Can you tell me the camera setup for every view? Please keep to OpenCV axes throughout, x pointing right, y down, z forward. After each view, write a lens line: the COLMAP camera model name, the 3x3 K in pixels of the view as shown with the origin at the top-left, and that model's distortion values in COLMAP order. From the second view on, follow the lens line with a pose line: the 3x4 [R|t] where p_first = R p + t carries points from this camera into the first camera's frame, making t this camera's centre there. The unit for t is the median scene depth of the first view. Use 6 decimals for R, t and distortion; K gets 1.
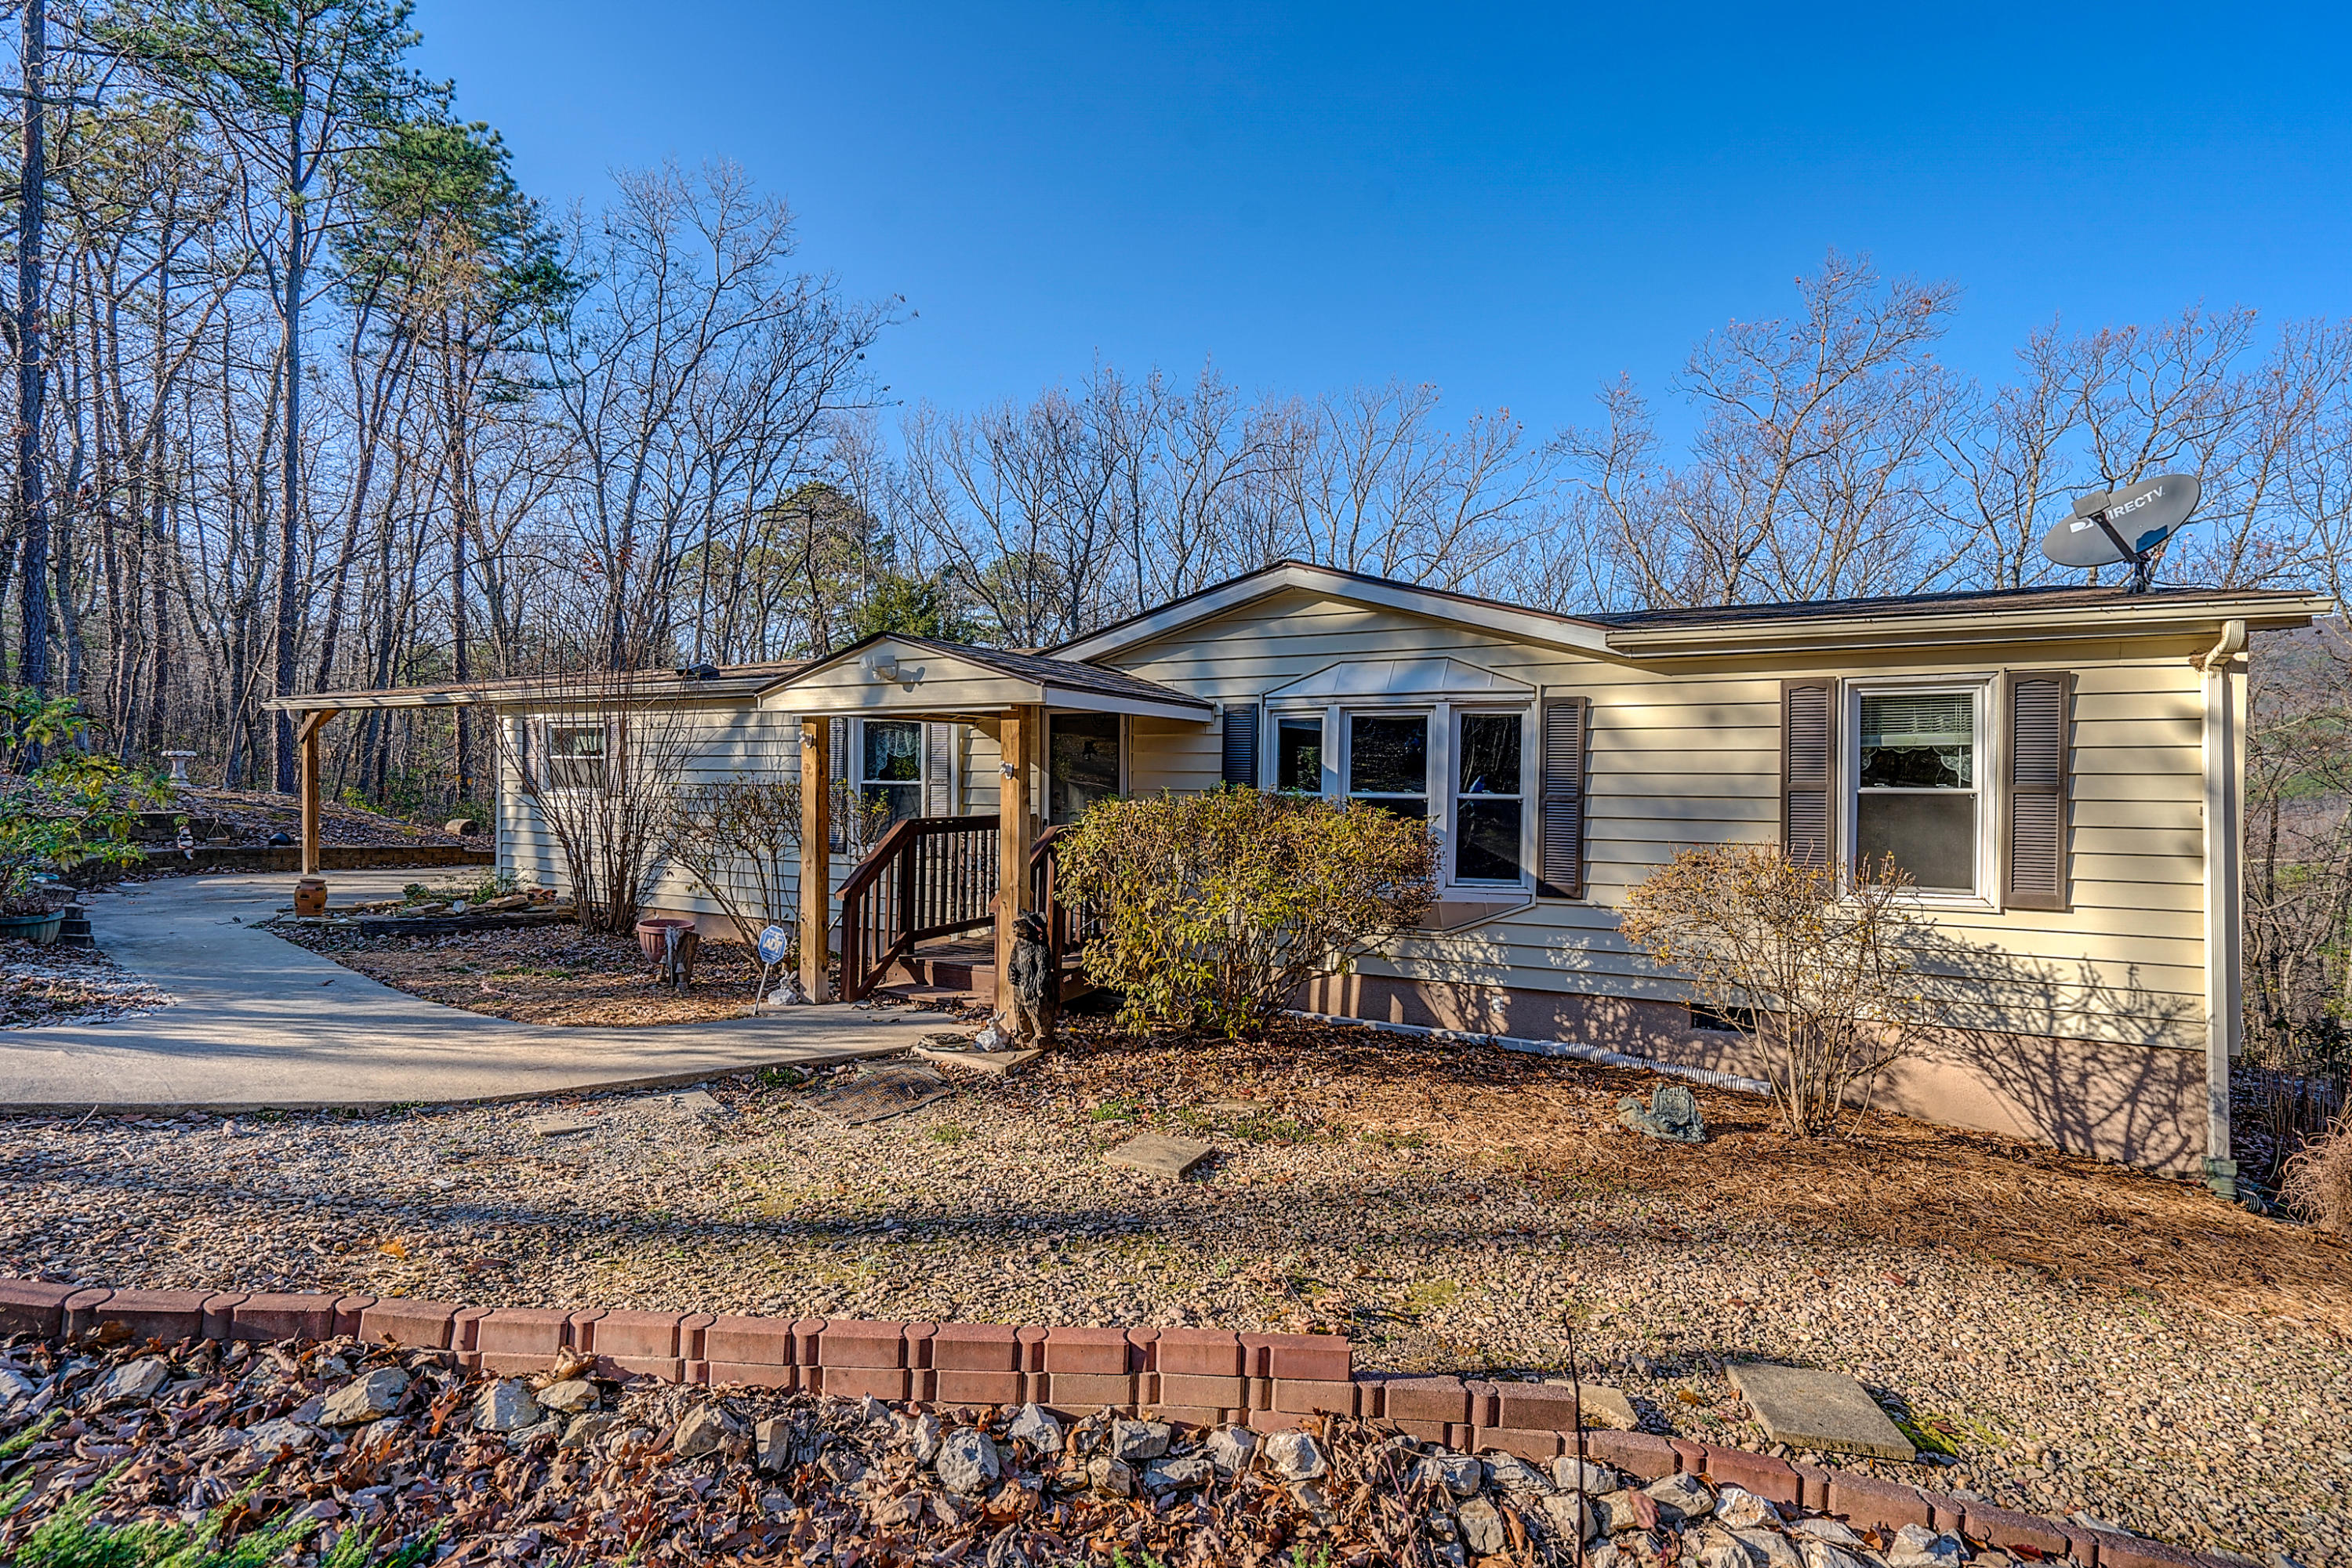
lens RADIAL K [[1129.2, 0, 1174.3], [0, 1129.2, 793.7], [0, 0, 1]] dist [-0.001950, 0.001415]
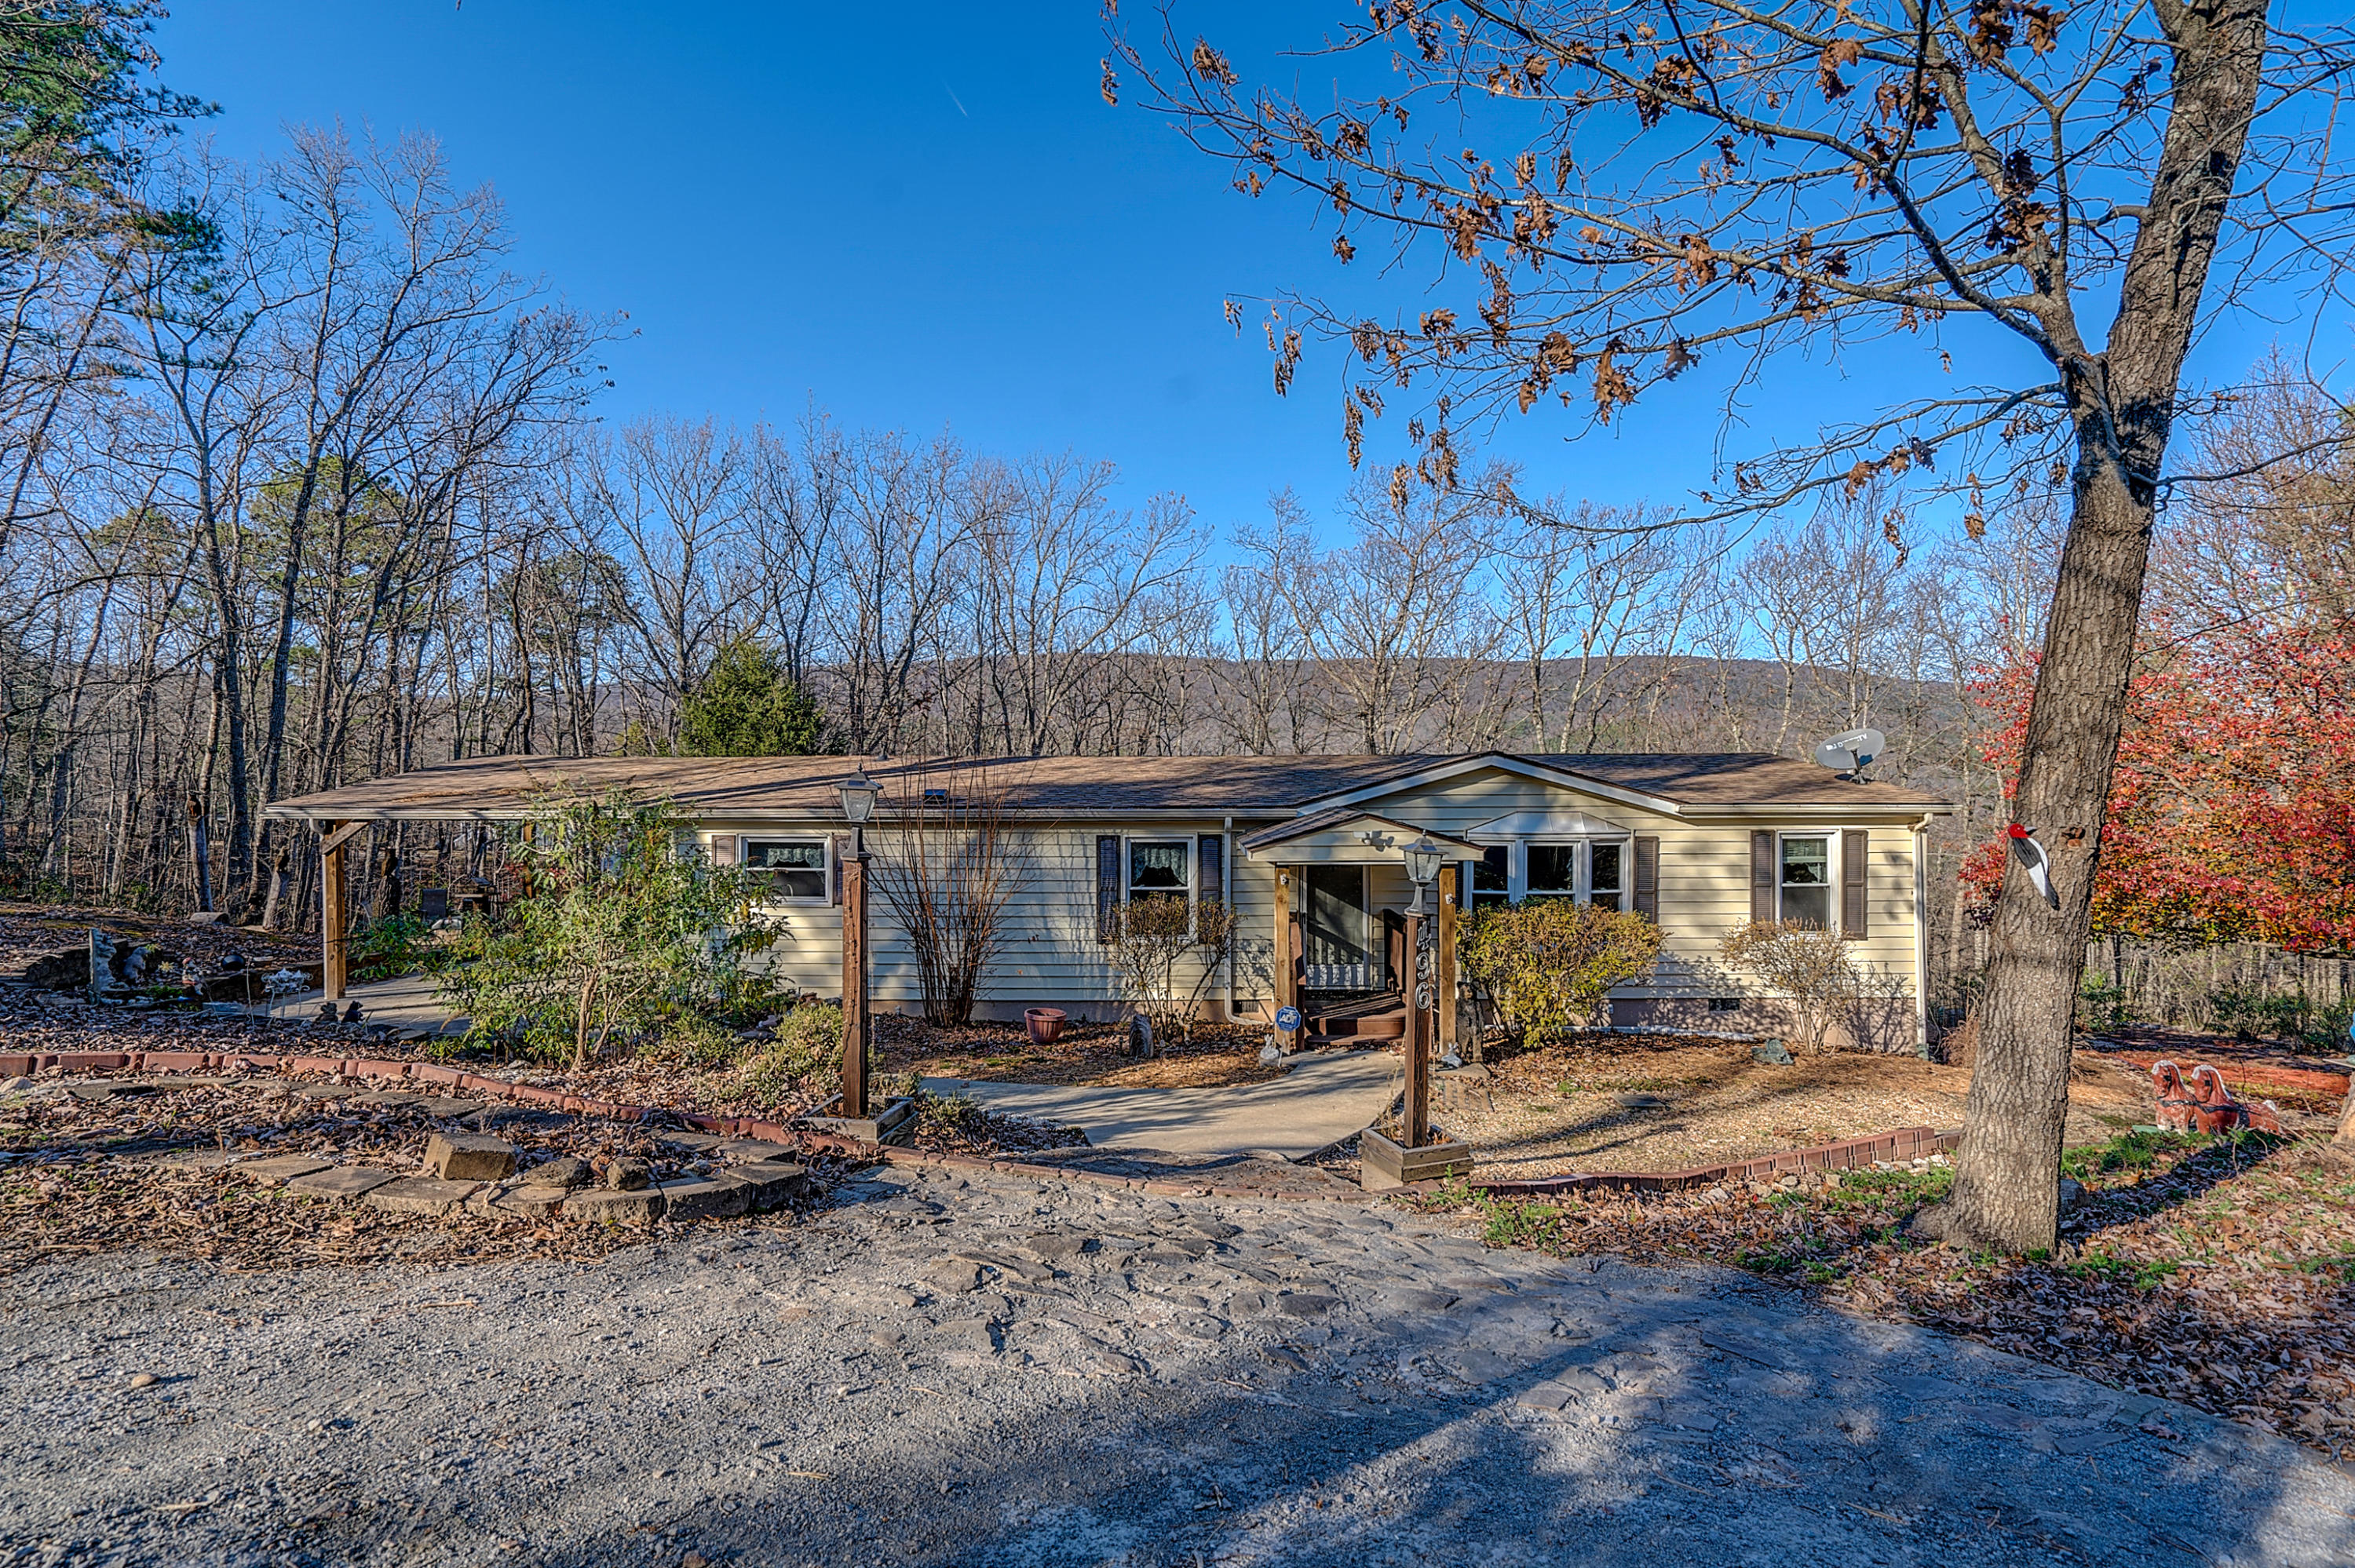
lens RADIAL K [[1130.5, 0, 1175.8], [0, 1130.5, 793.7], [0, 0, 1]] dist [-0.001950, 0.001415]
pose [[0.877015, -0.019638, 0.480062, -1.393457], [0.014231, 0.999788, 0.014899, -0.225940], [-0.480253, -0.006235, 0.877108, -0.266297]]
